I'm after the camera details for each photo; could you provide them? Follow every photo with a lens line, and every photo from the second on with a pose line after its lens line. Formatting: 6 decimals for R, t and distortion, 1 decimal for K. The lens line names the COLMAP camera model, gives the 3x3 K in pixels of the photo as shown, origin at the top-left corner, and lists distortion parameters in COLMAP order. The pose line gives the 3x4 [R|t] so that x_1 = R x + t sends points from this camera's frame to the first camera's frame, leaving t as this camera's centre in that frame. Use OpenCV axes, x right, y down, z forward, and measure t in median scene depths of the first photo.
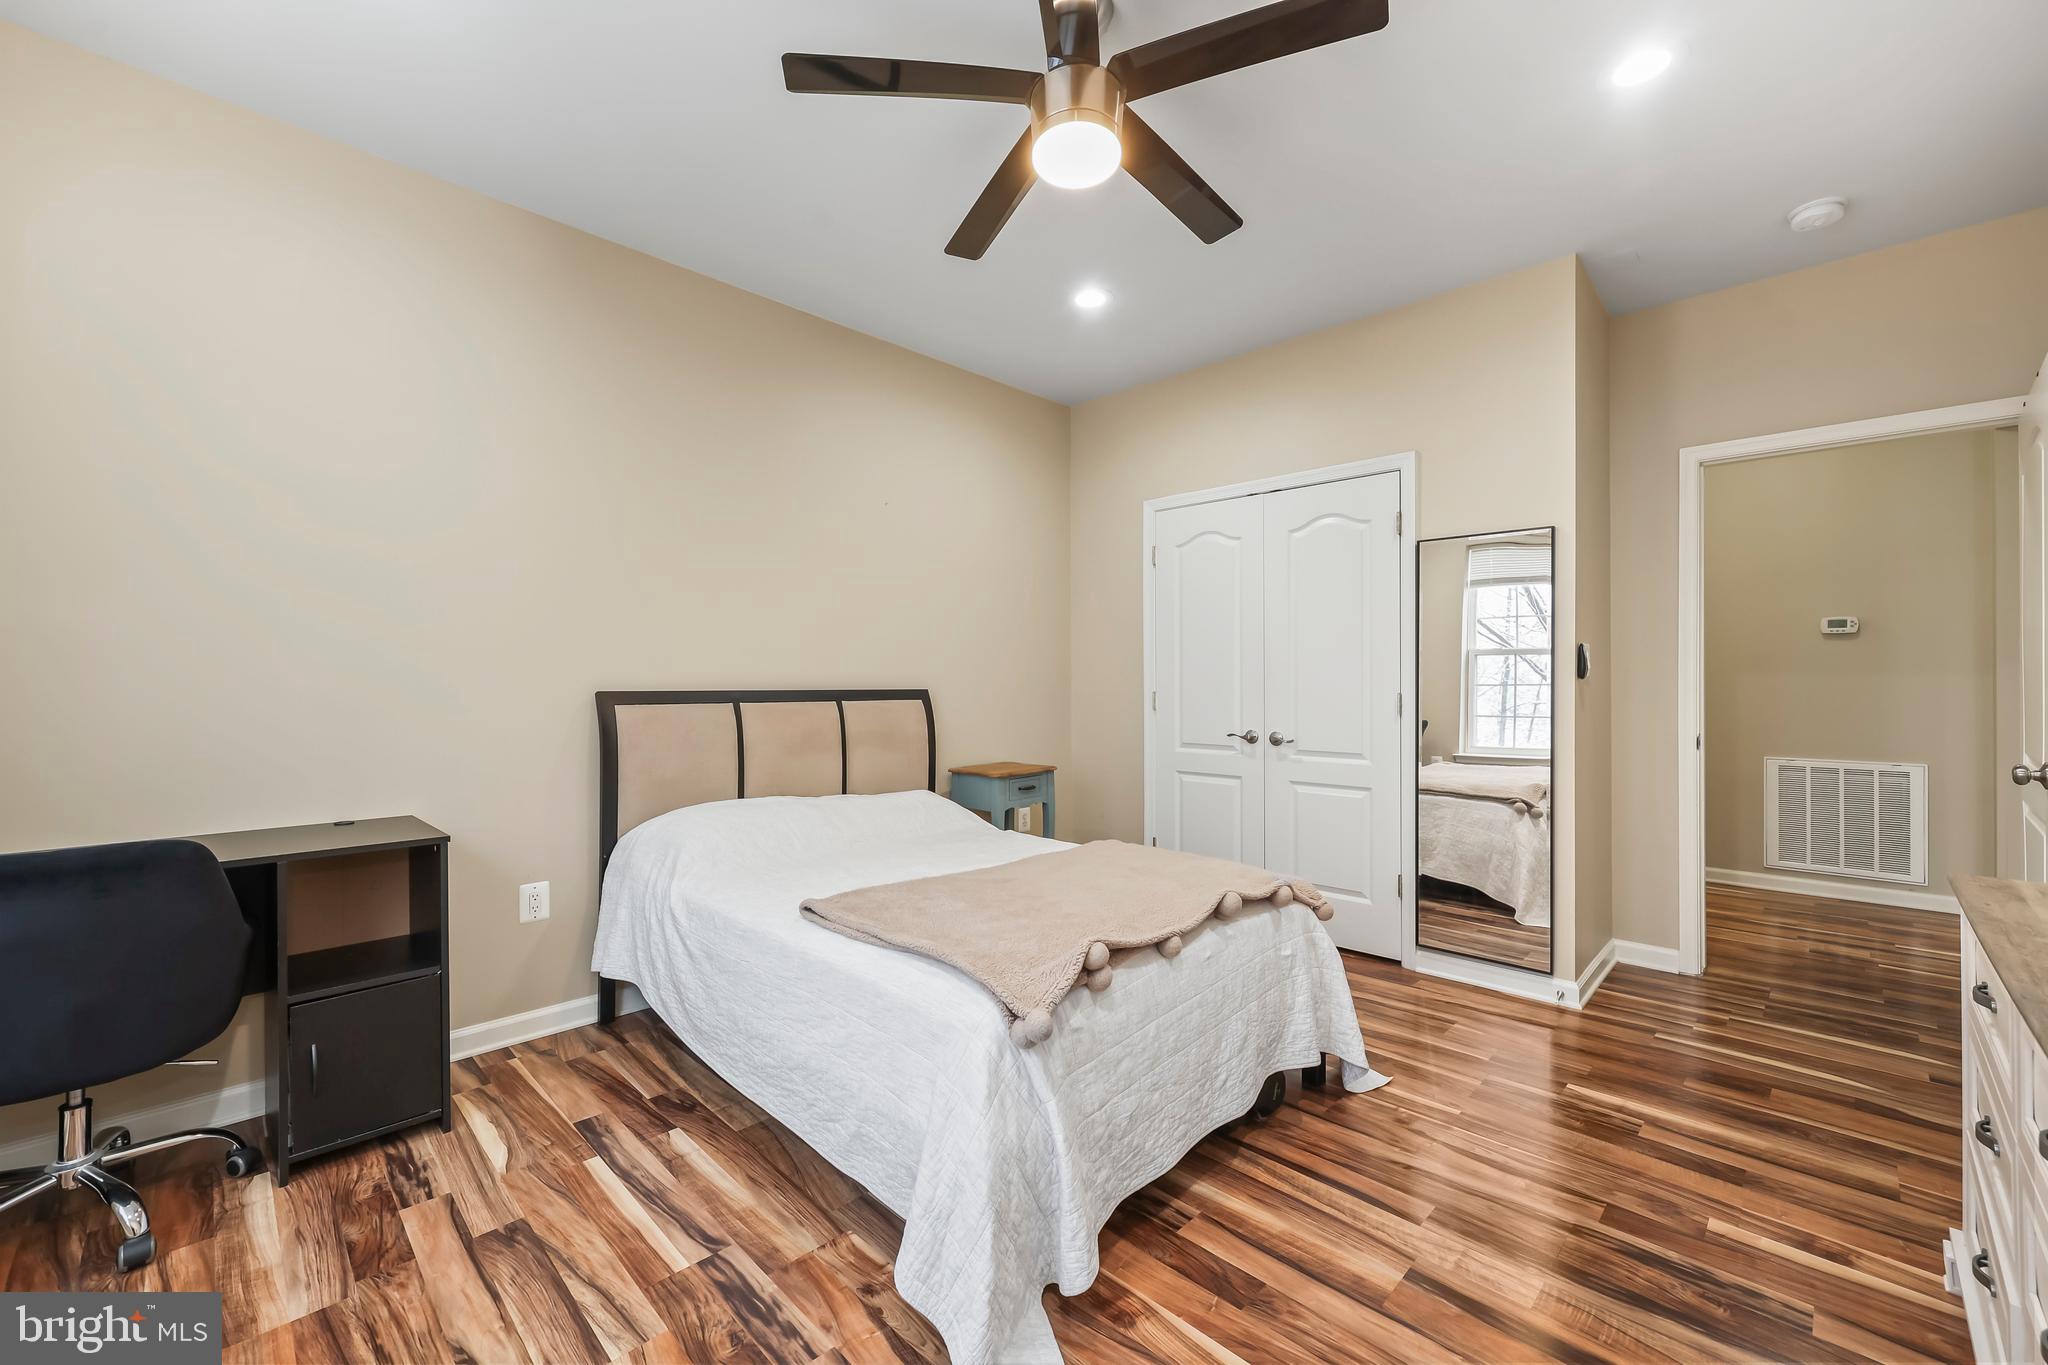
lens RADIAL K [[810.6, 0, 1022.4], [0, 810.6, 678.2], [0, 0, 1]] dist [0.000103, 0.000143]
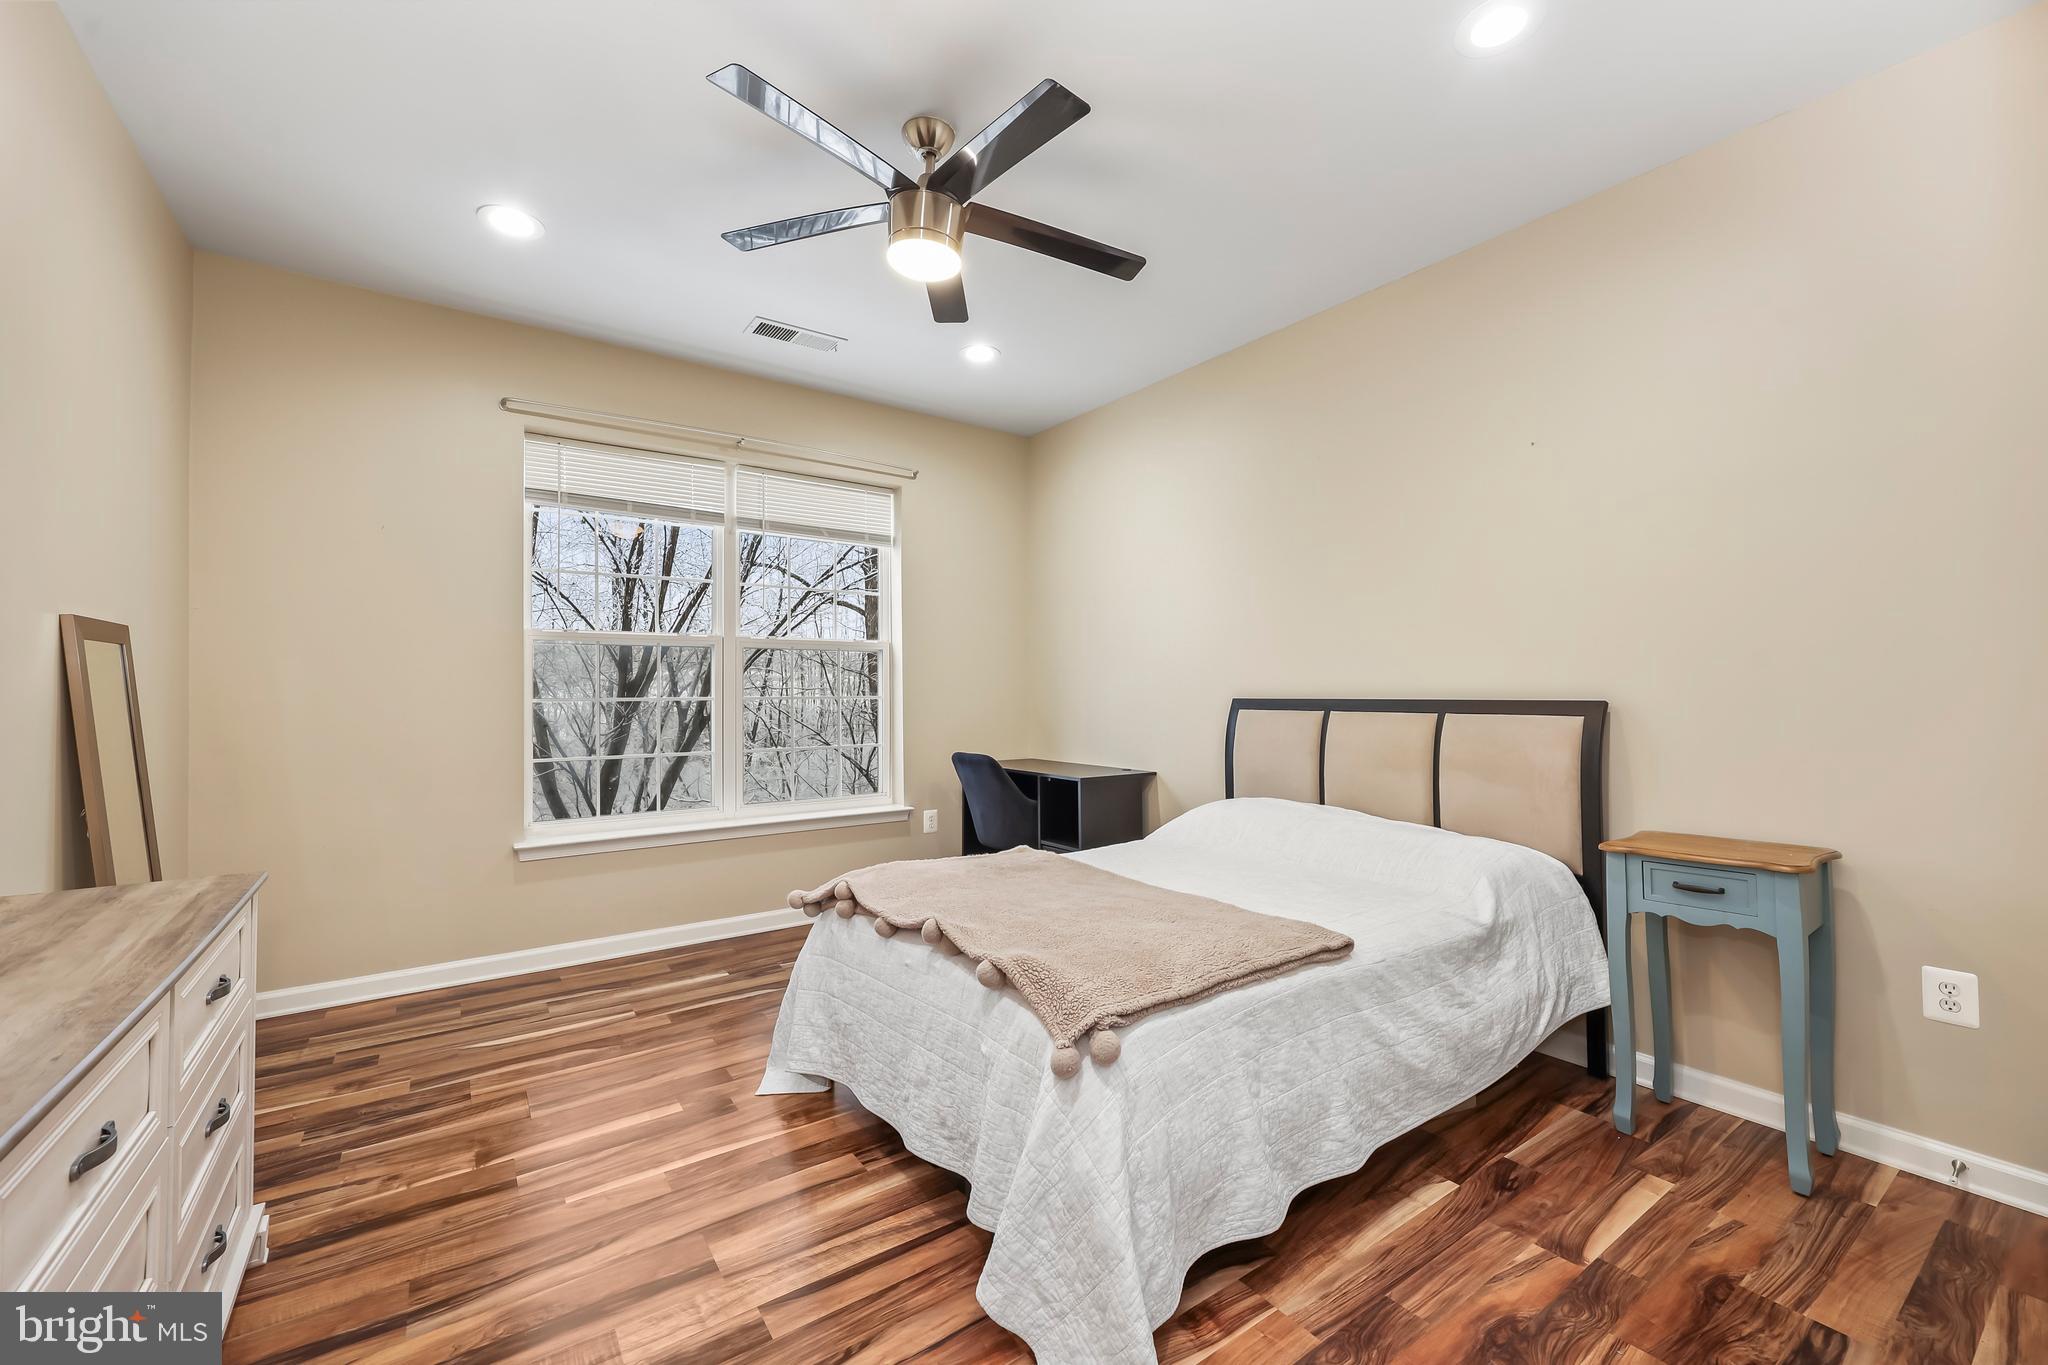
lens RADIAL K [[828.1, 0, 1029.2], [0, 828.1, 690.3], [0, 0, 1]] dist [0.000534, 0.000209]
pose [[-0.171367, -0.005265, -0.985193, 1.303573], [0.008296, 0.999943, -0.006787, 0.014012], [0.985172, -0.009337, -0.171313, 1.422985]]
